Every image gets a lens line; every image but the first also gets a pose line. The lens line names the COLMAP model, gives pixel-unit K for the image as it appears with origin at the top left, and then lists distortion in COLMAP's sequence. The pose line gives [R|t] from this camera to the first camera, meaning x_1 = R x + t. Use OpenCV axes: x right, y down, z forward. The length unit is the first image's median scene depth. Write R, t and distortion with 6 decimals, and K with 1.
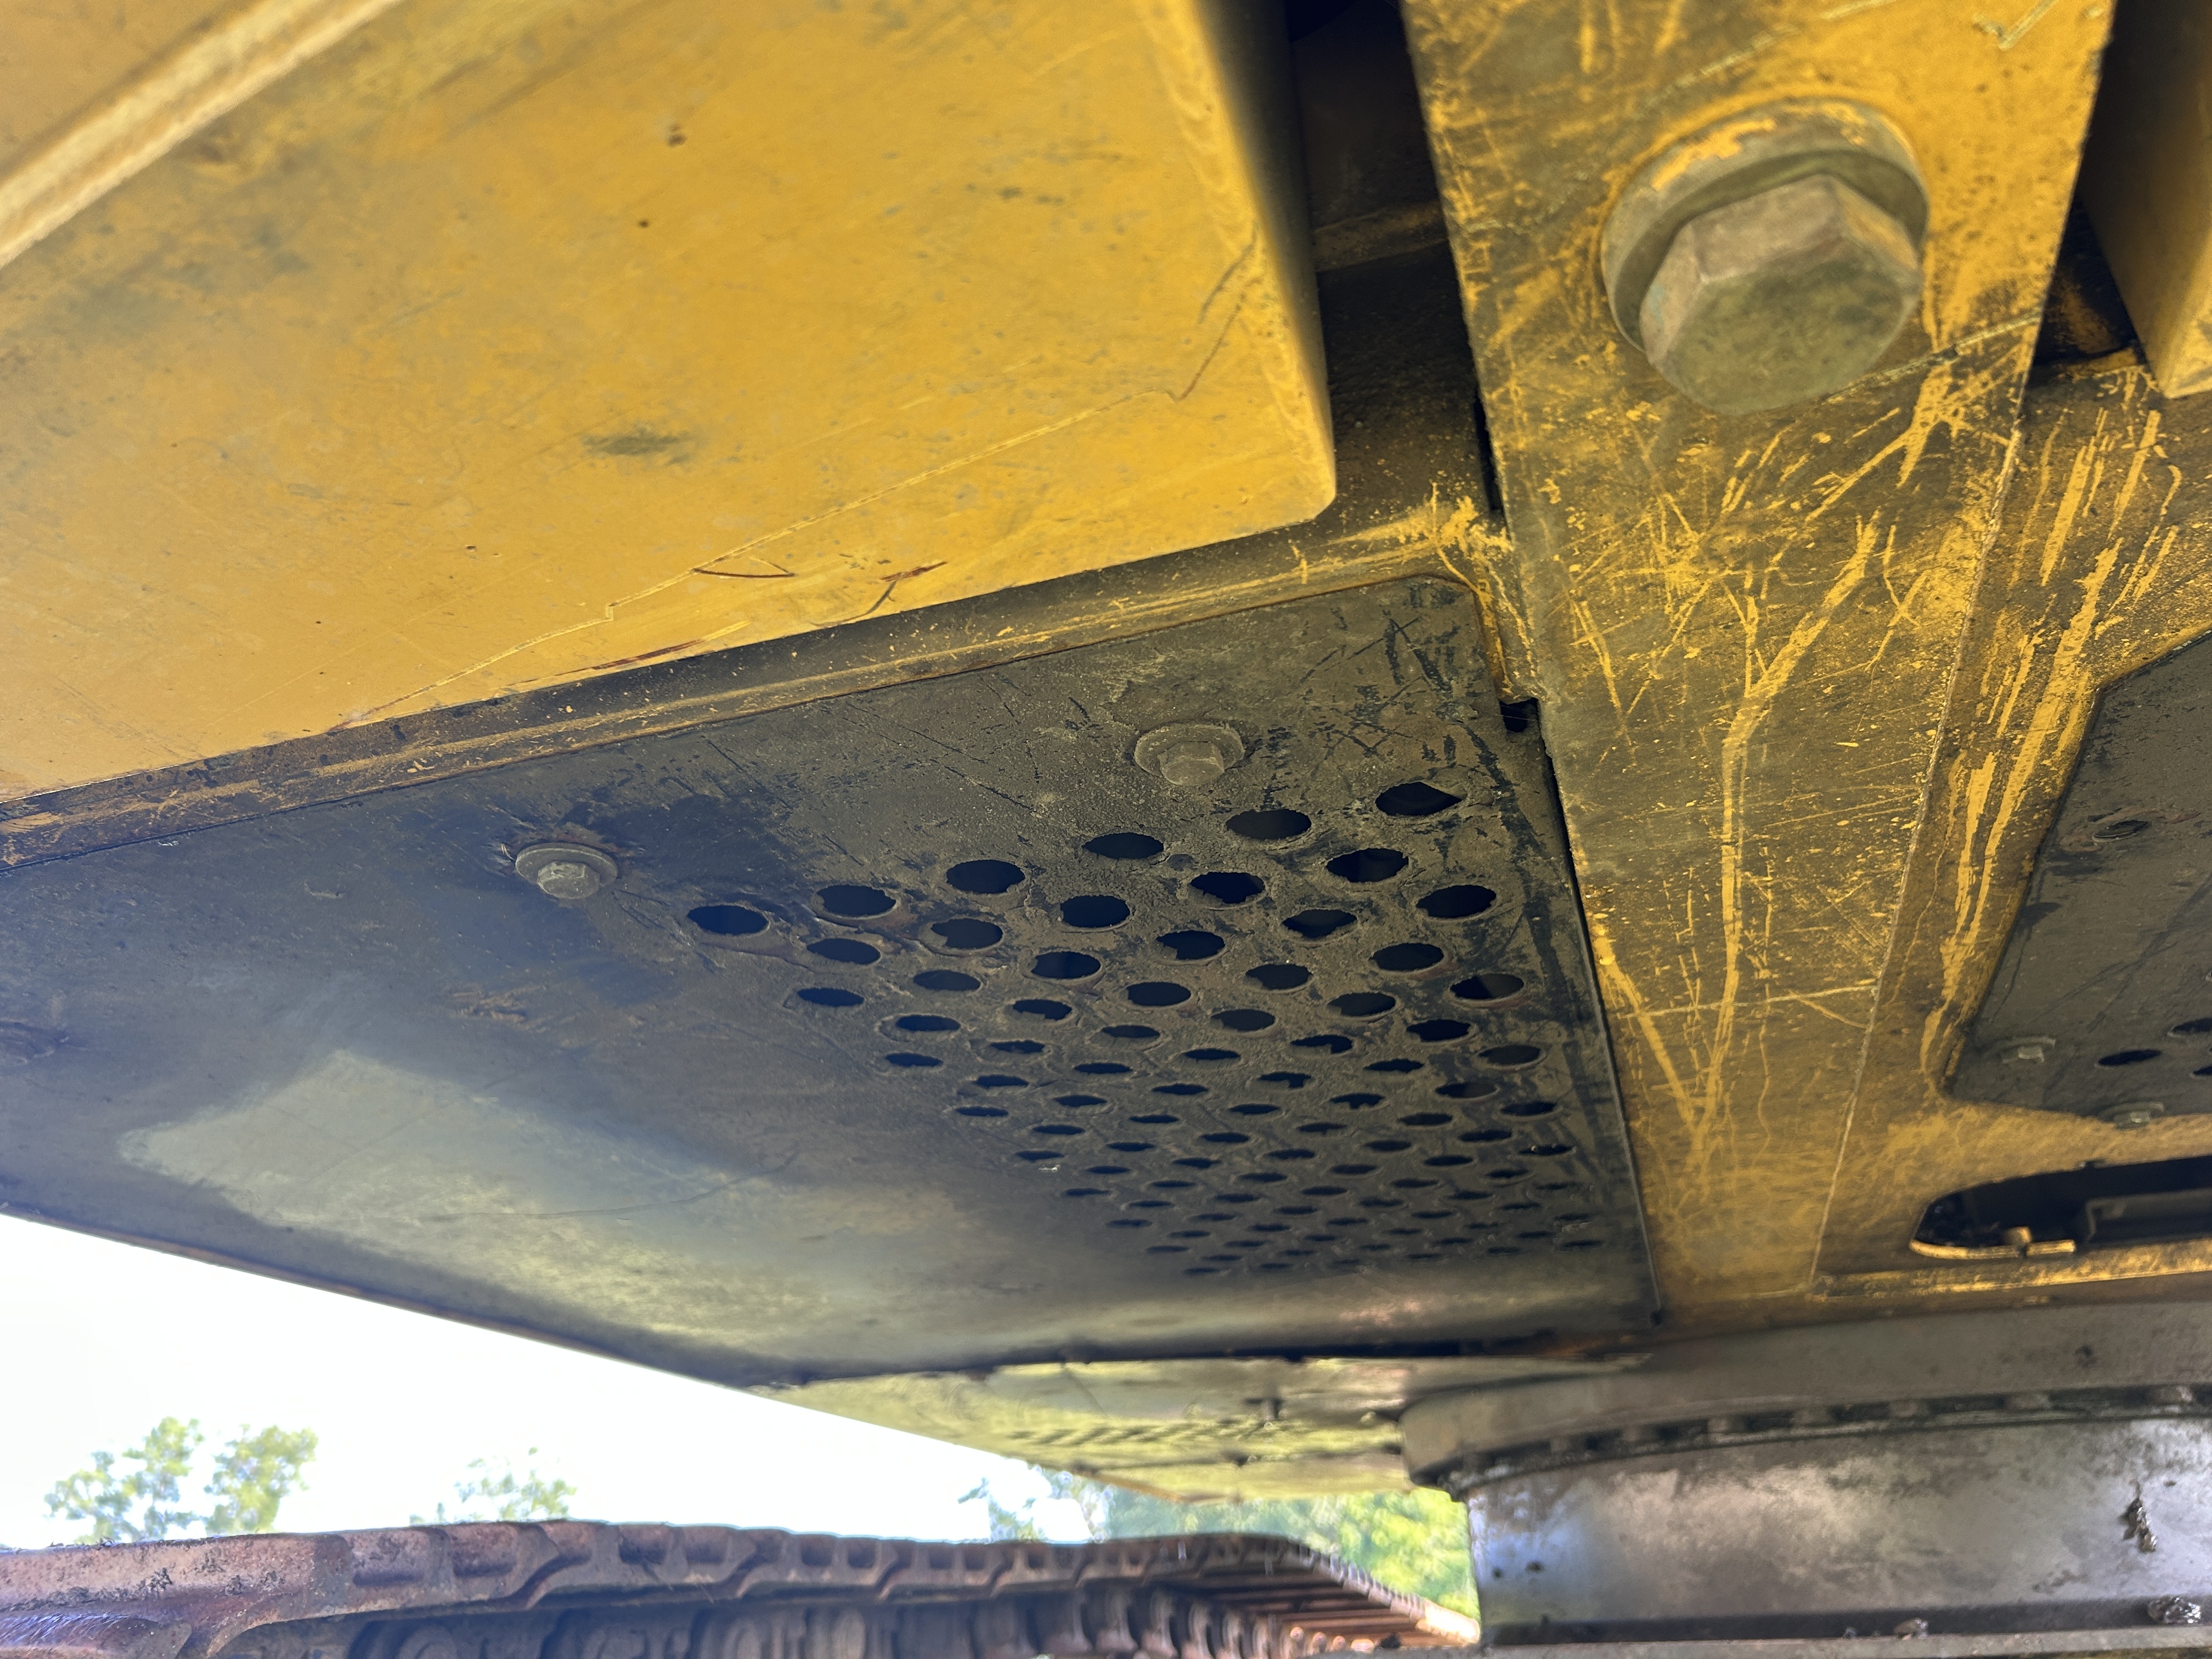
lens RADIAL K [[1675.0, 0, 1096.3], [0, 1675.0, 841.1], [0, 0, 1]] dist [0.077940, -0.092785]
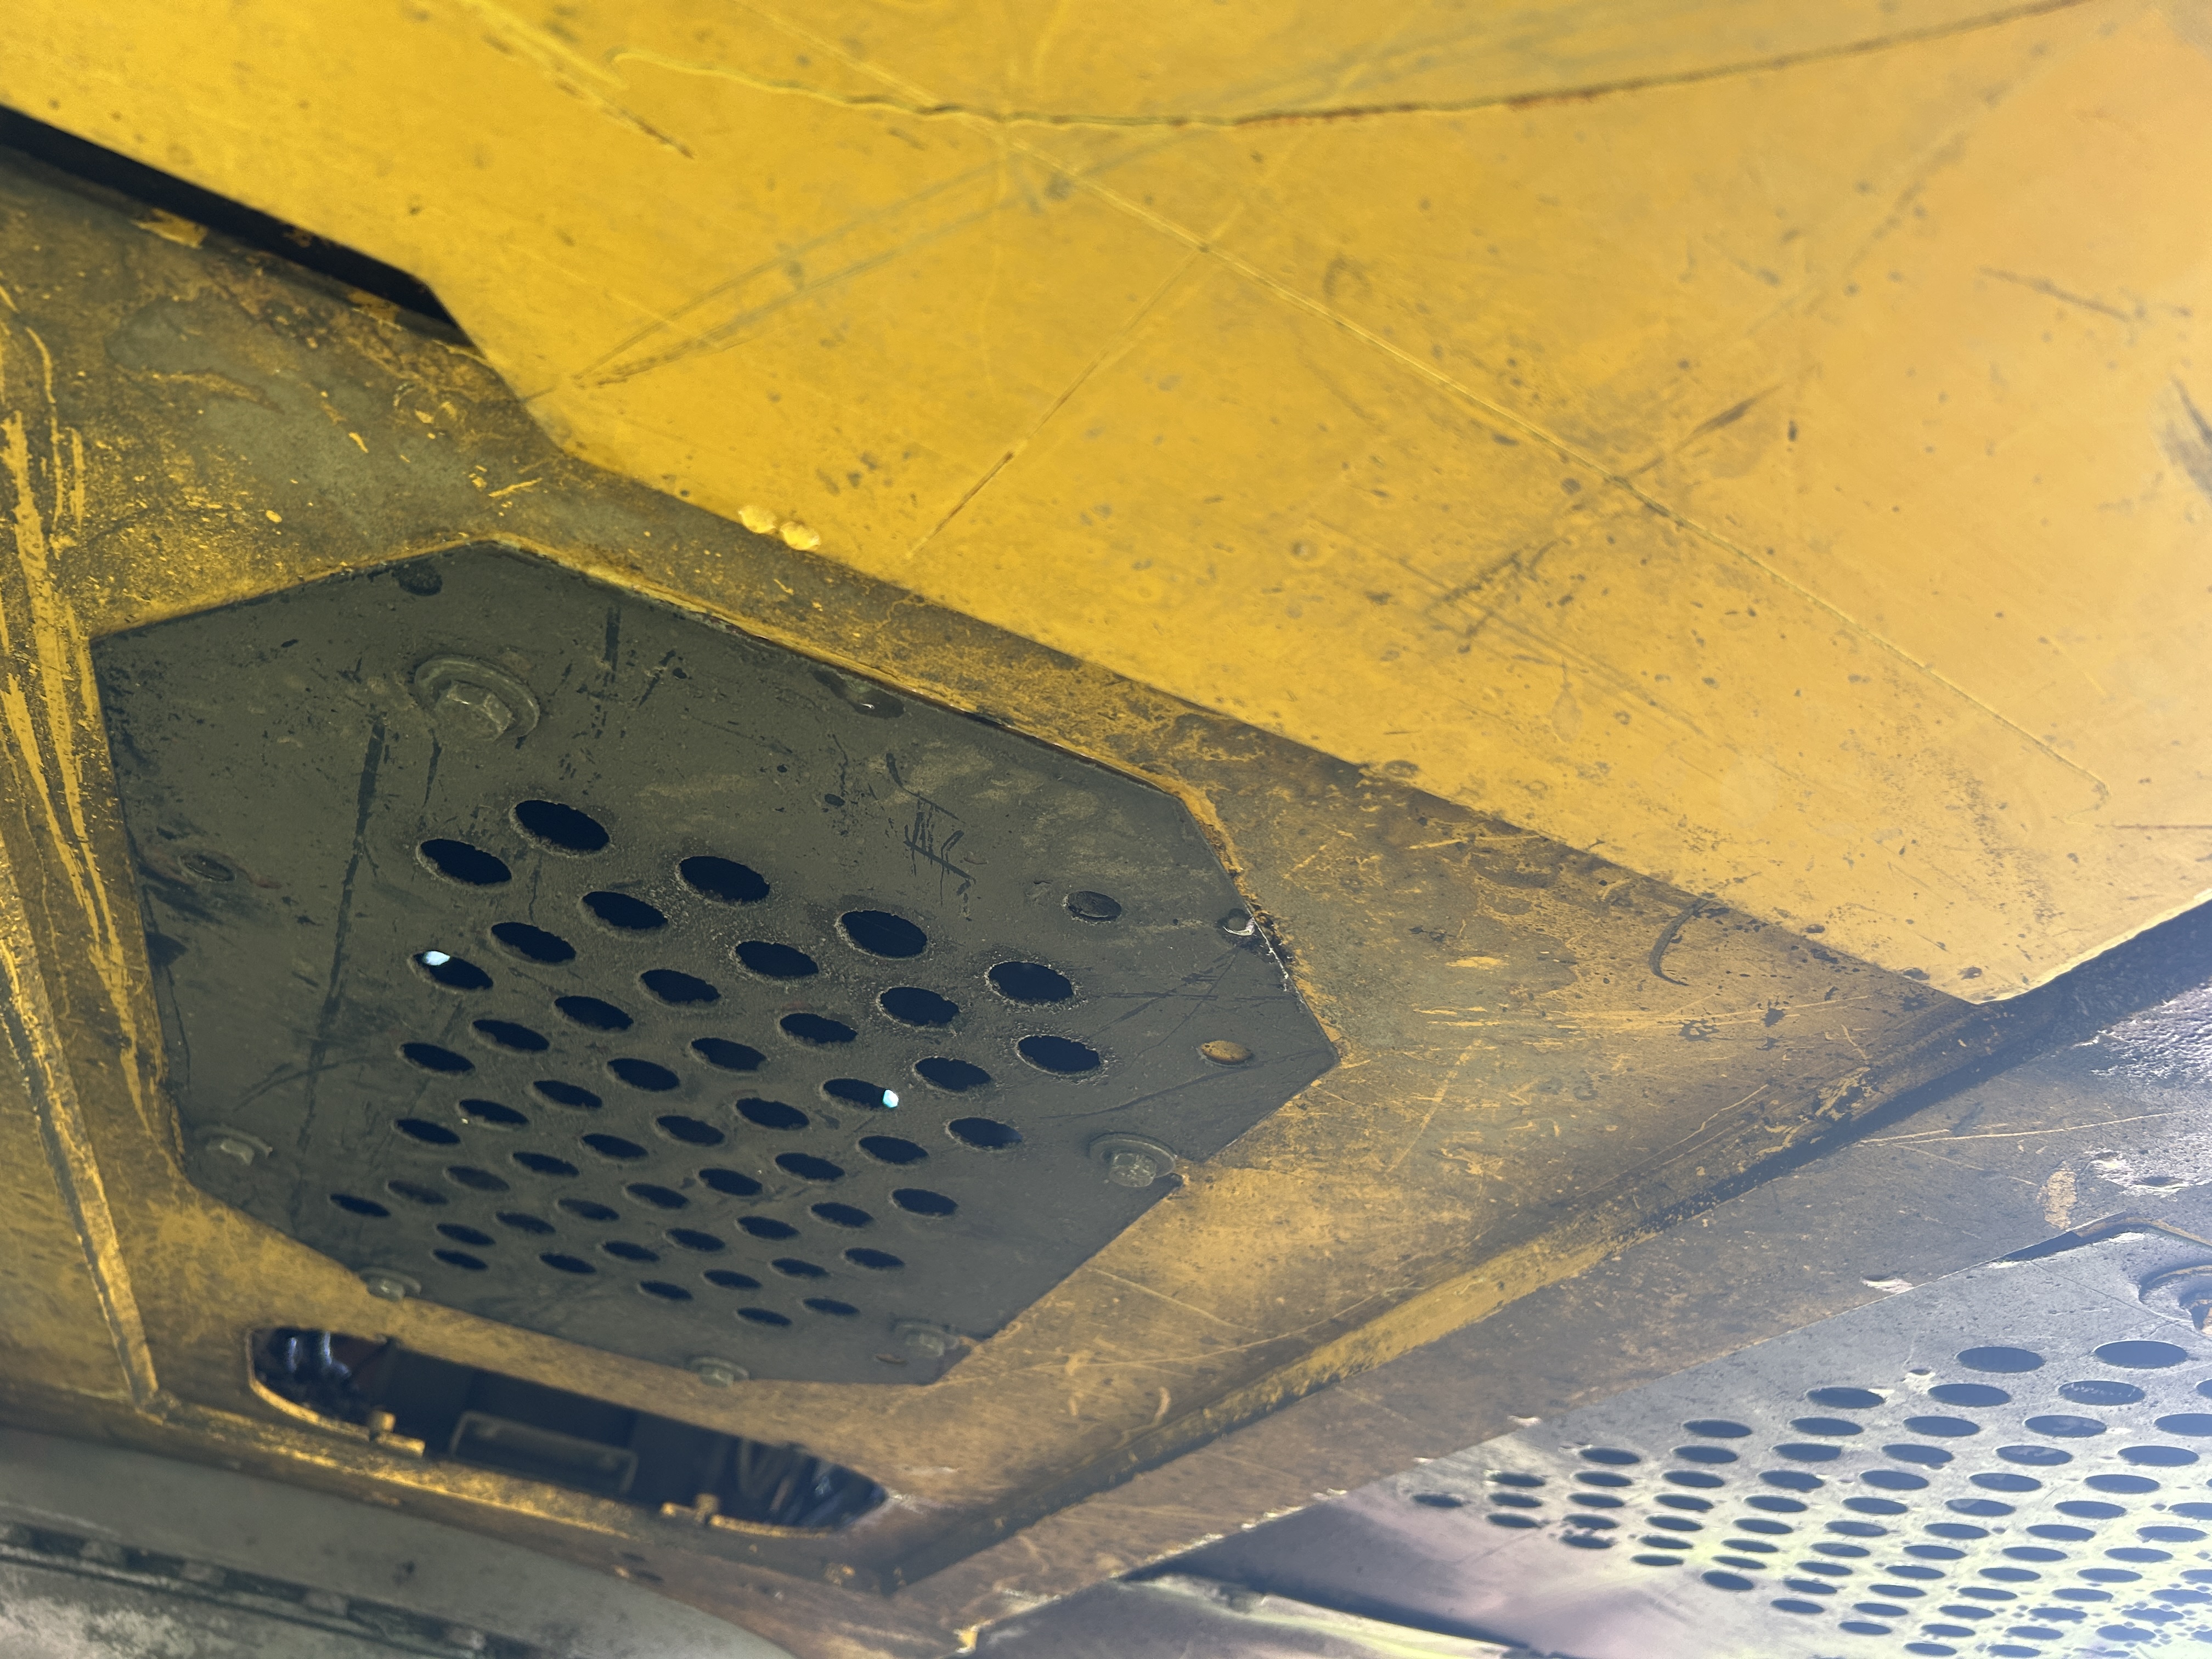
lens RADIAL K [[1675.0, 0, 1096.3], [0, 1675.0, 841.1], [0, 0, 1]] dist [0.077940, -0.092785]
pose [[0.745504, 0.494725, 0.446622, 0.253576], [-0.440152, 0.868630, -0.227481, -0.010220], [-0.500490, -0.026994, 0.865321, -0.017402]]
